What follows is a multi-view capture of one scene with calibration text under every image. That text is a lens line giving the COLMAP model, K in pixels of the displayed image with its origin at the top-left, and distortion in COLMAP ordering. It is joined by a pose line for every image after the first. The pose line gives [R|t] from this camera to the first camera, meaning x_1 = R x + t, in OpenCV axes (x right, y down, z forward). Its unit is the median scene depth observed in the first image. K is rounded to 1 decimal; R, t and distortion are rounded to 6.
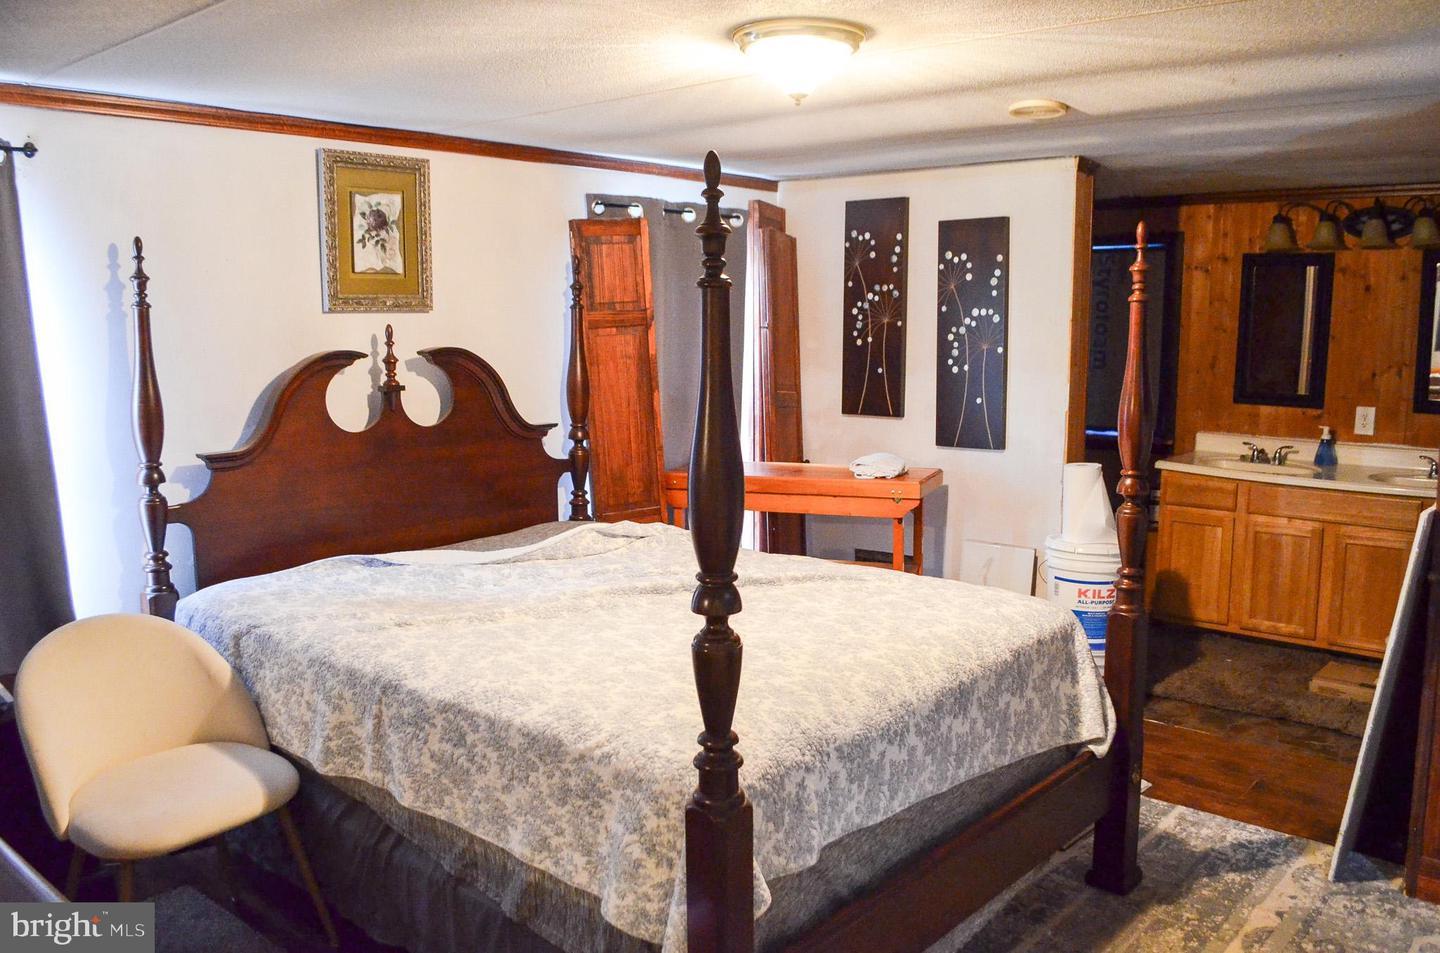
lens RADIAL K [[1148.5, 0, 721.5], [0, 1148.5, 472.5], [0, 0, 1]] dist [-0.054176, -0.017923]
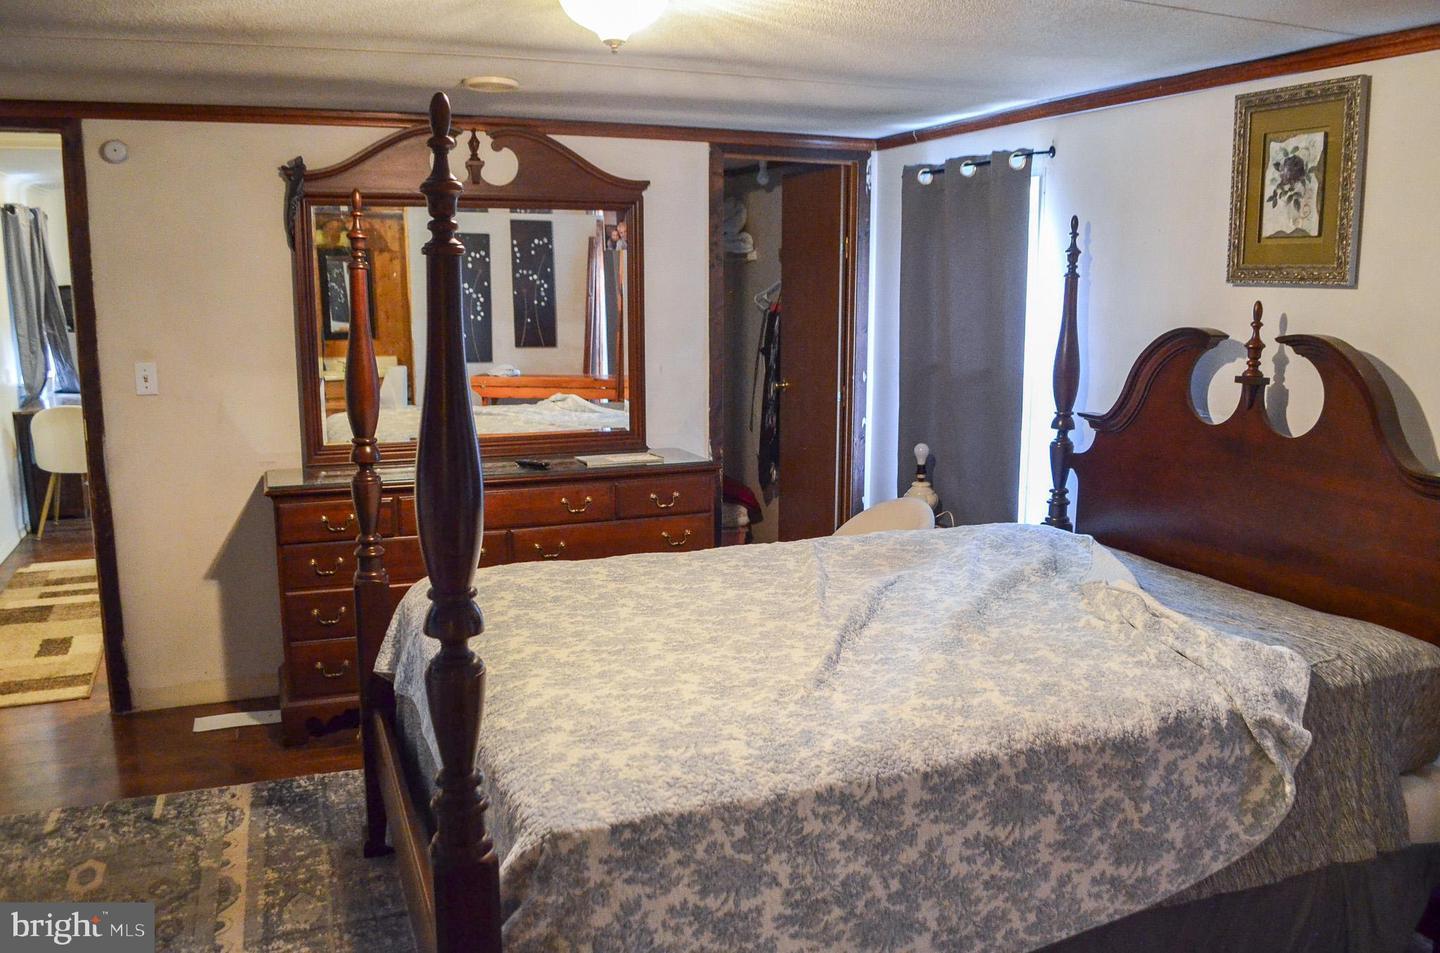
lens RADIAL K [[1148.5, 0, 721.4], [0, 1148.5, 478.7], [0, 0, 1]] dist [-0.054176, -0.017923]
pose [[-0.439830, 0.152962, -0.884959, 0.602183], [-0.132177, 0.963632, 0.232254, -0.143971], [0.888301, 0.219124, -0.403616, 1.012871]]
